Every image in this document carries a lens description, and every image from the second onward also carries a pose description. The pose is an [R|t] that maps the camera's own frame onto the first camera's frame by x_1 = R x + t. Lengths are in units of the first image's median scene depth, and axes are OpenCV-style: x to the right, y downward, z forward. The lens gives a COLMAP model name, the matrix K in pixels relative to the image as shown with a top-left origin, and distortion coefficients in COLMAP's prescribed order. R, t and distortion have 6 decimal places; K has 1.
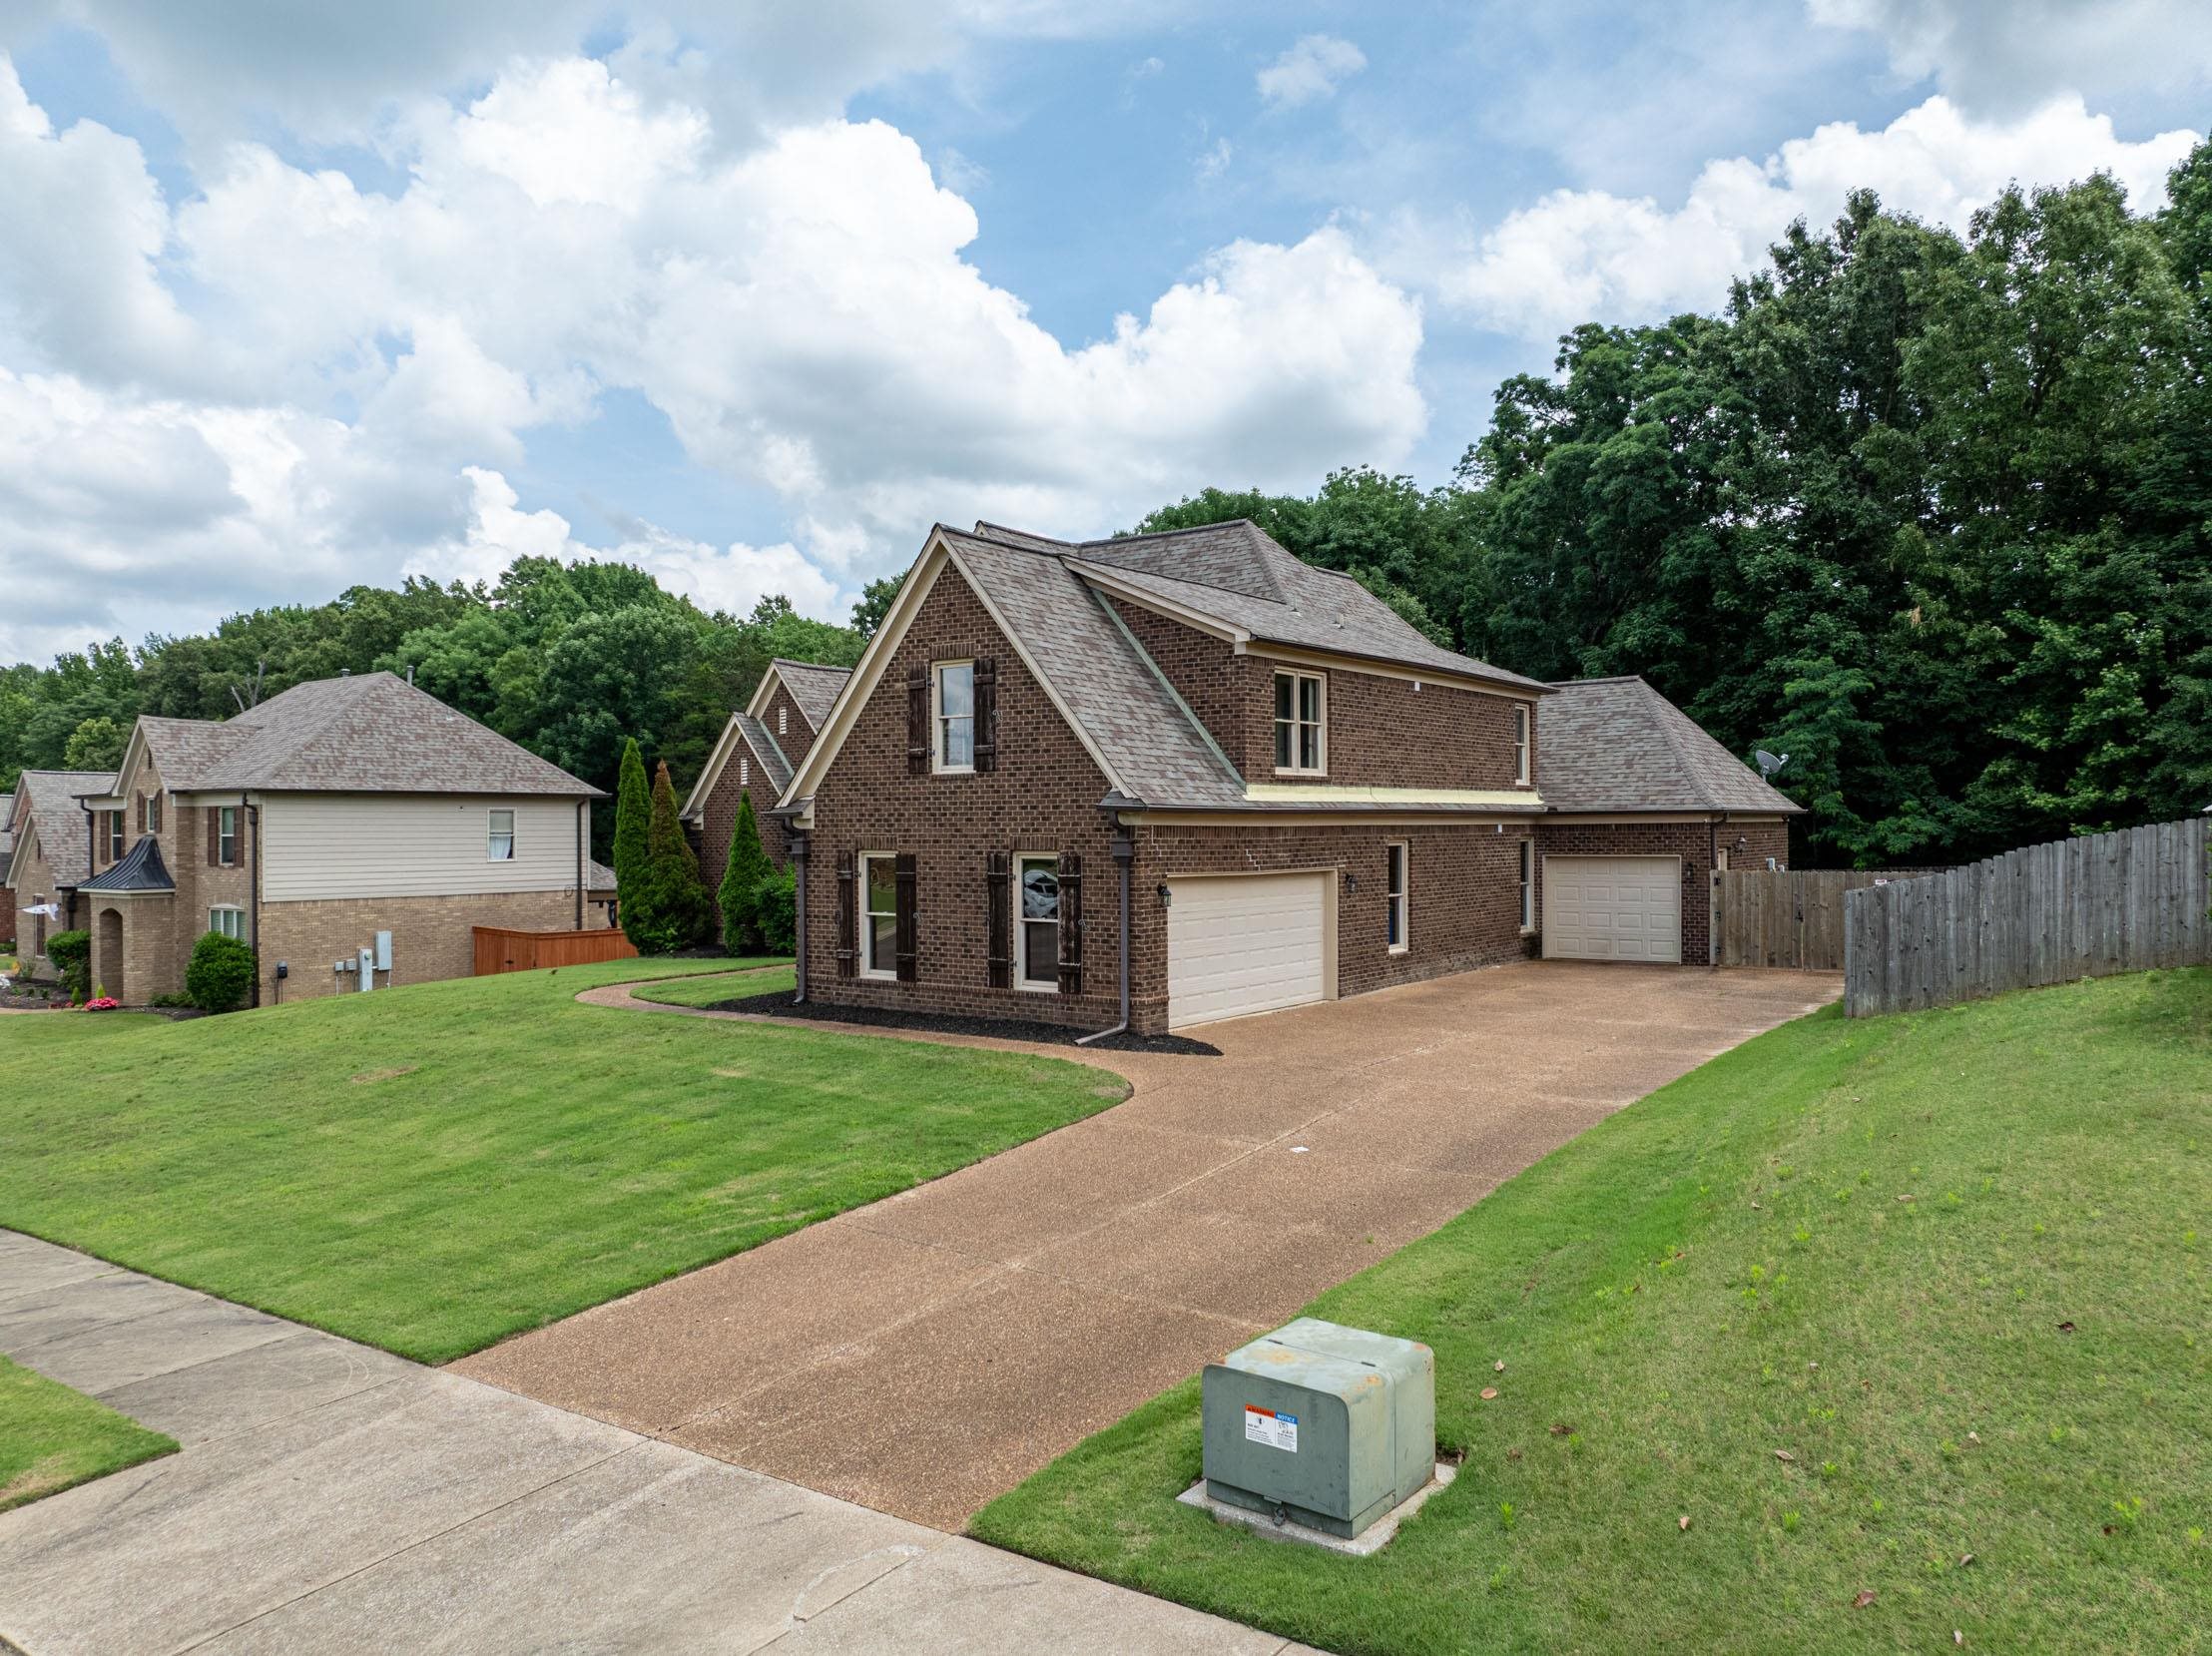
lens RADIAL K [[1560.5, 0, 1112.0], [0, 1560.5, 823.4], [0, 0, 1]] dist [-0.047110, 0.017147]
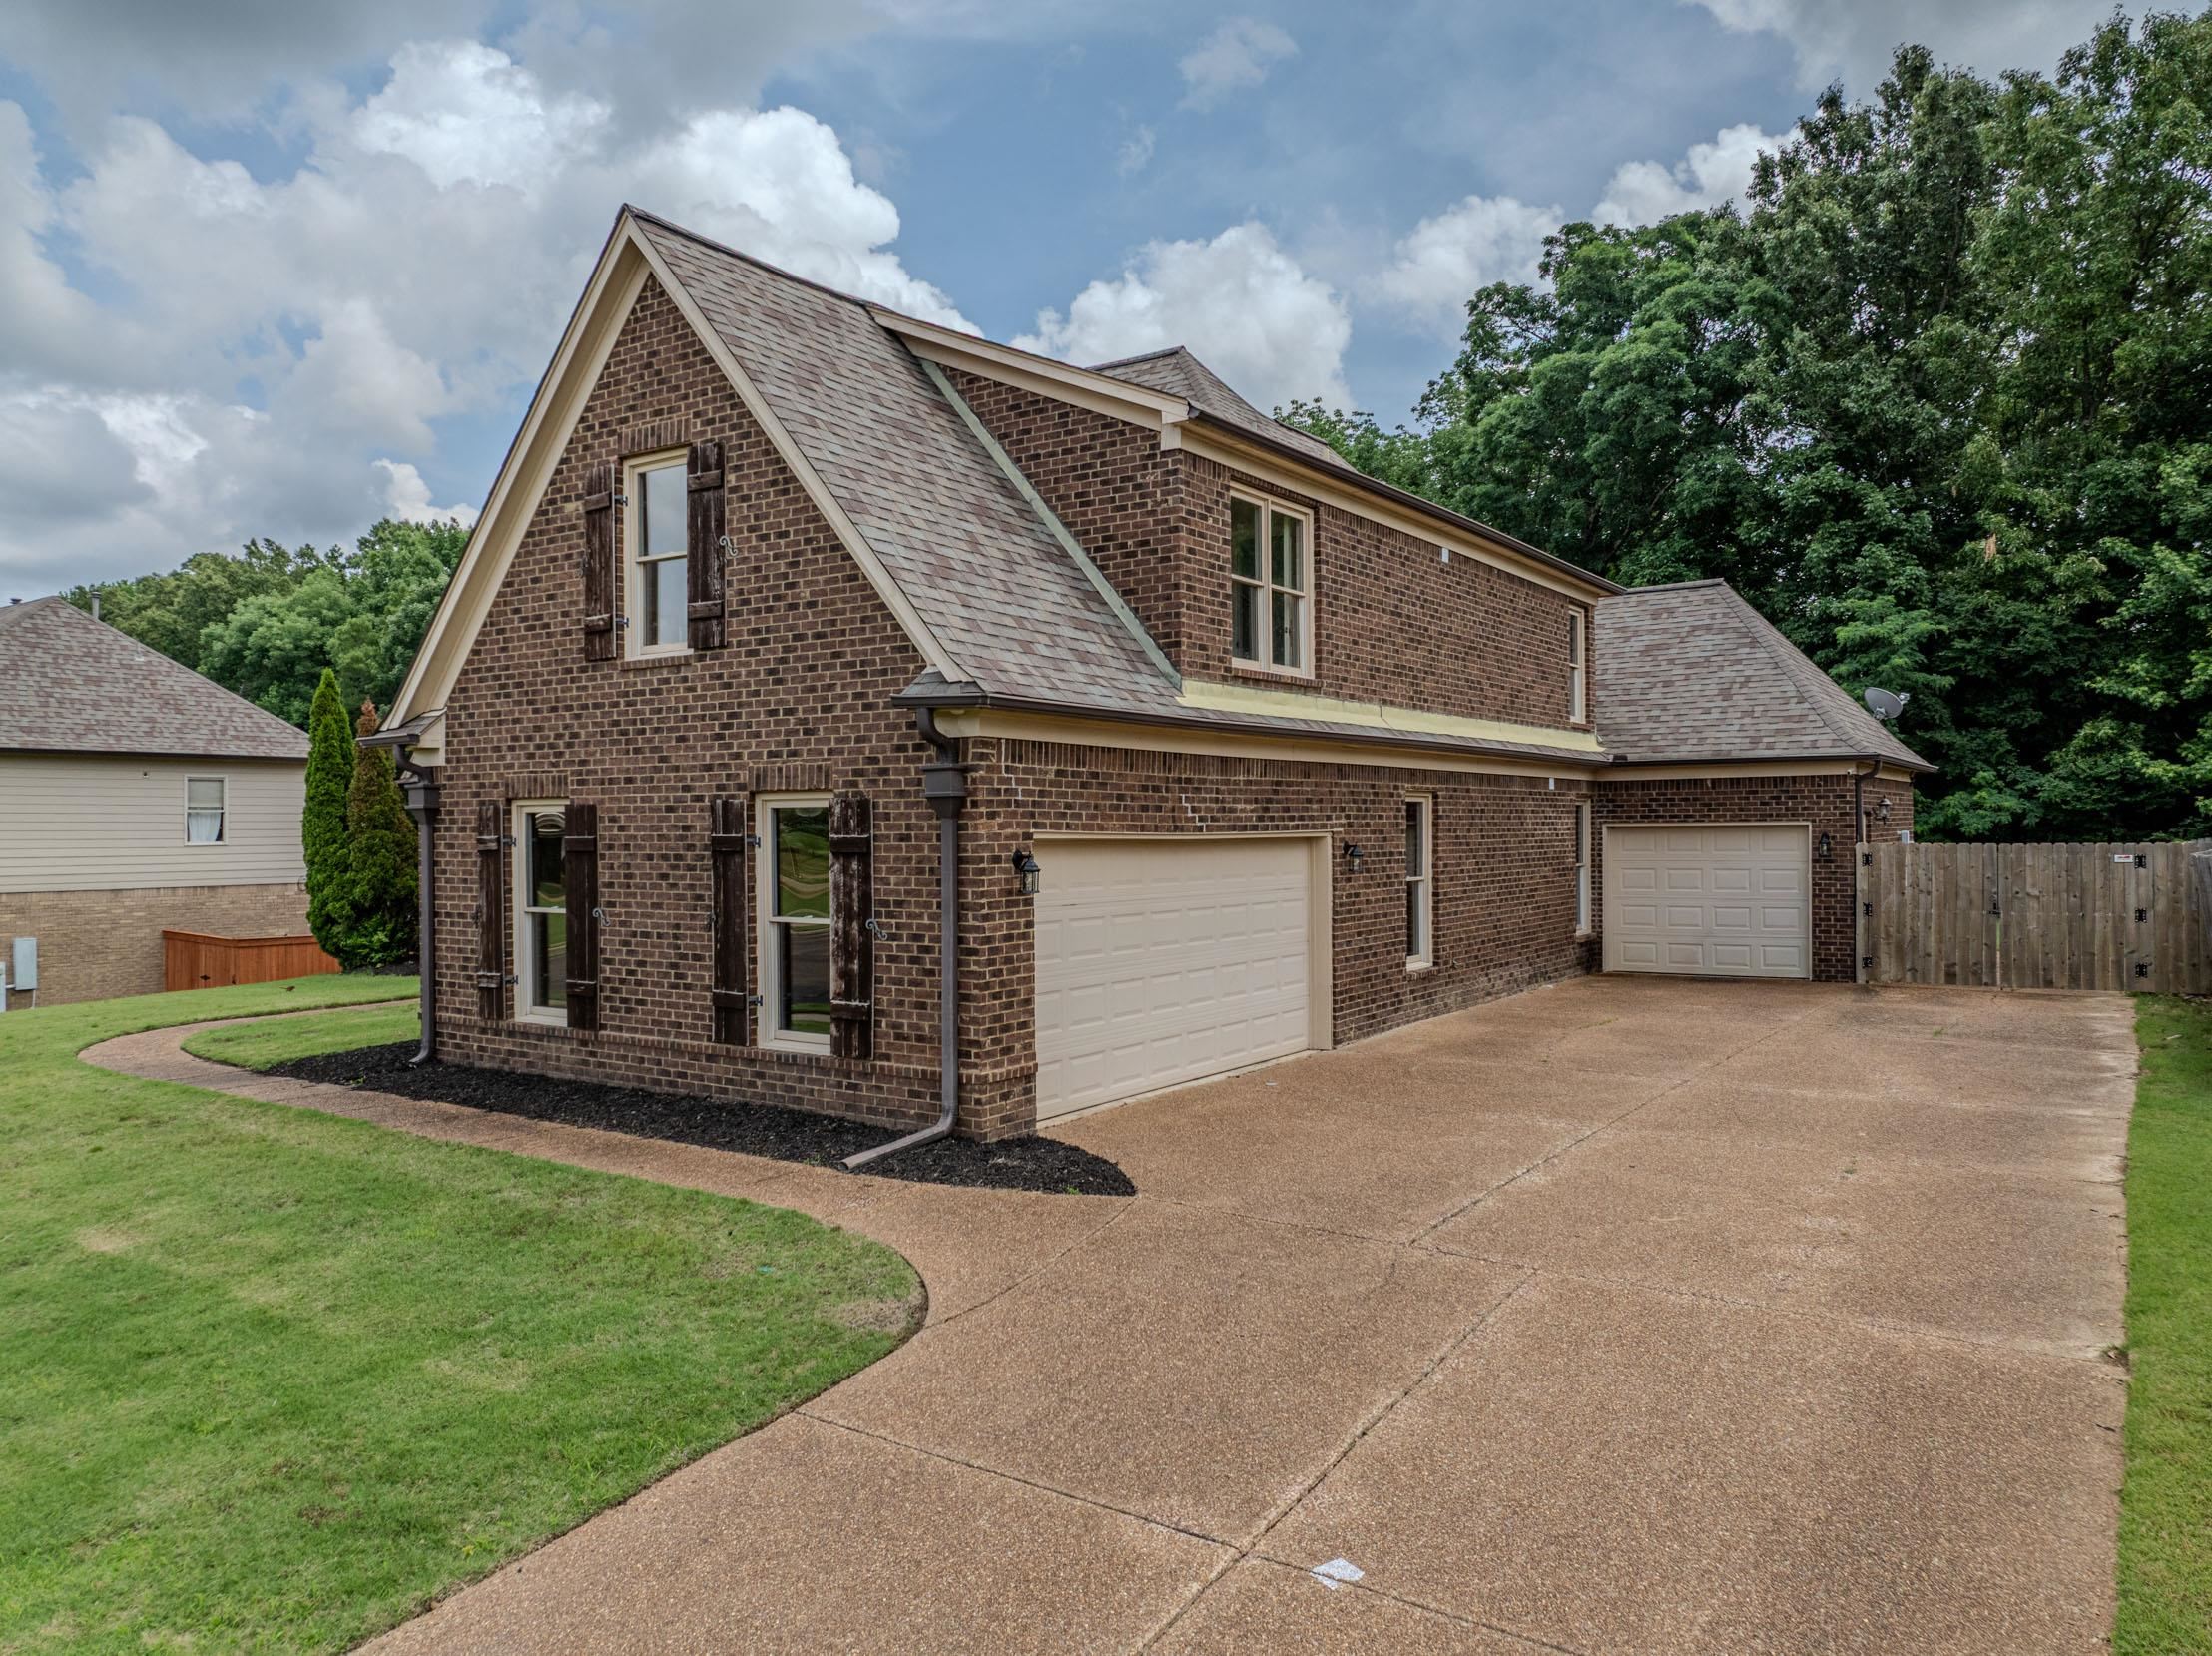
lens RADIAL K [[1560.5, 0, 1110.4], [0, 1560.5, 826.9], [0, 0, 1]] dist [-0.047110, 0.017147]
pose [[0.999101, -0.001071, 0.042381, 0.025168], [0.000960, 0.999996, 0.002649, 0.018835], [-0.042384, -0.002606, 0.999098, 0.302872]]
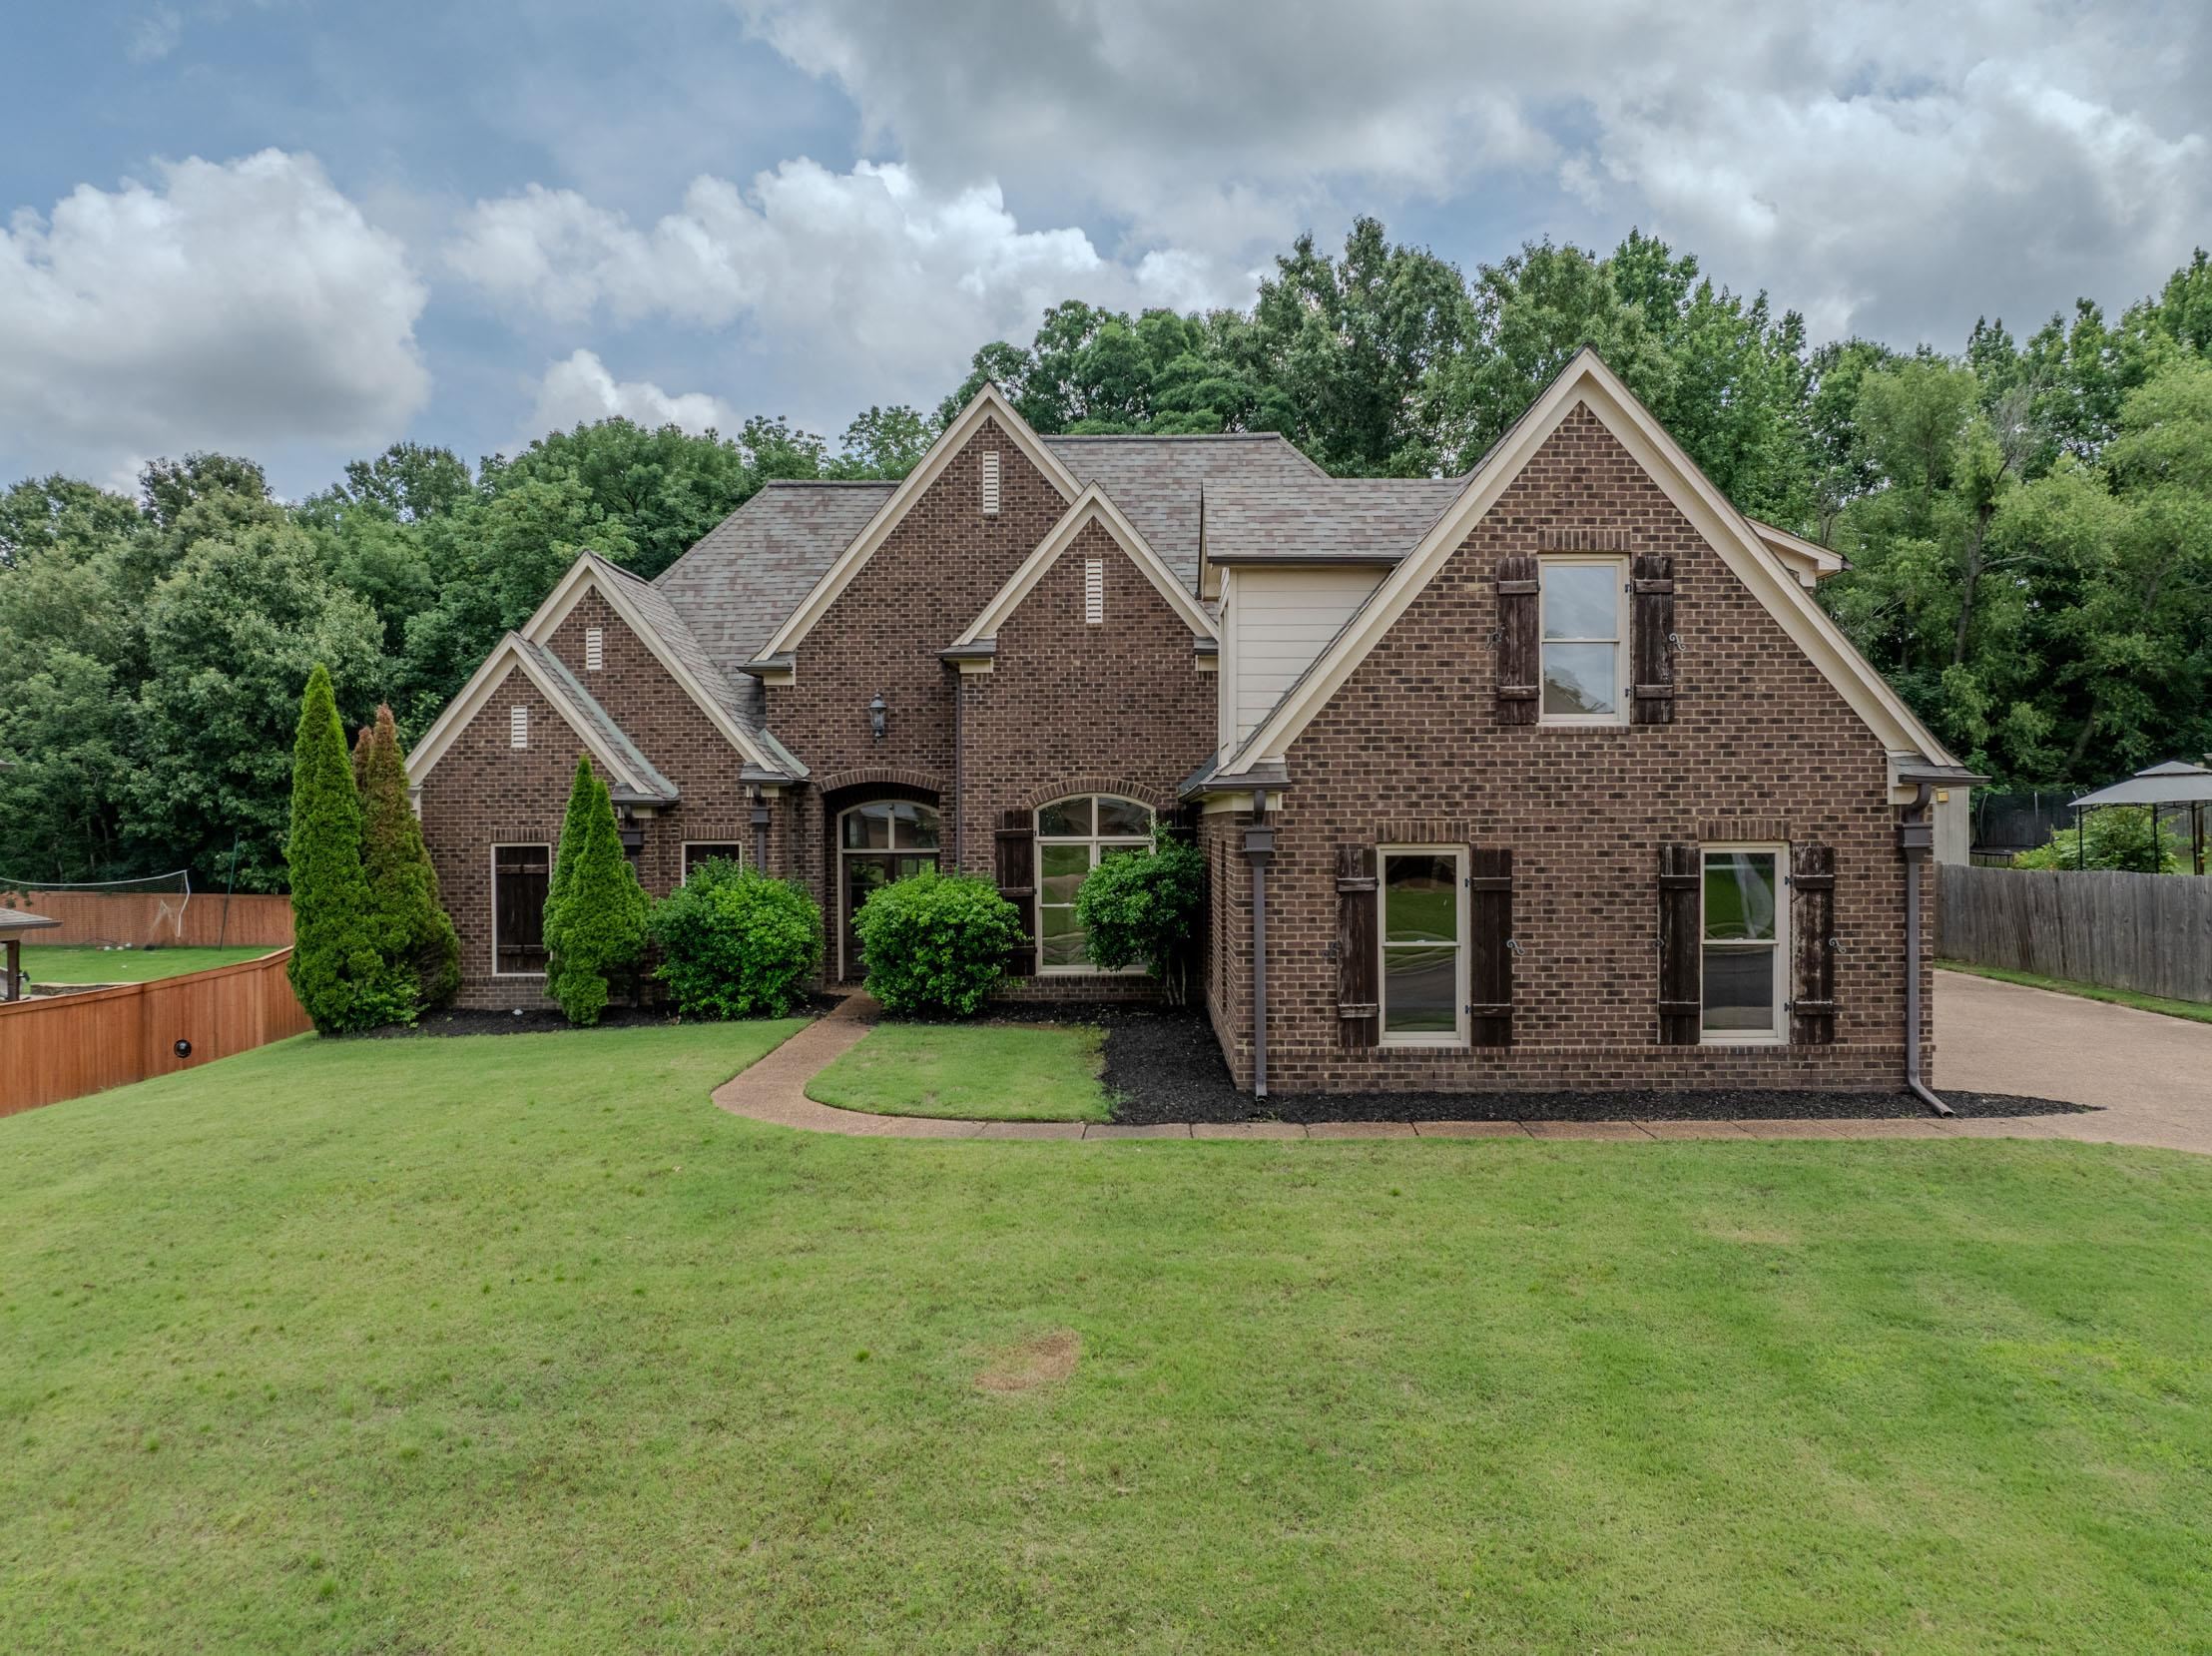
lens RADIAL K [[1560.5, 0, 1100.2], [0, 1560.5, 825.9], [0, 0, 1]] dist [-0.047110, 0.017147]
pose [[0.819606, 0.001050, 0.572927, -0.446793], [-0.000004, 0.999998, -0.001827, 0.007997], [-0.572928, 0.001496, 0.819604, 0.398635]]
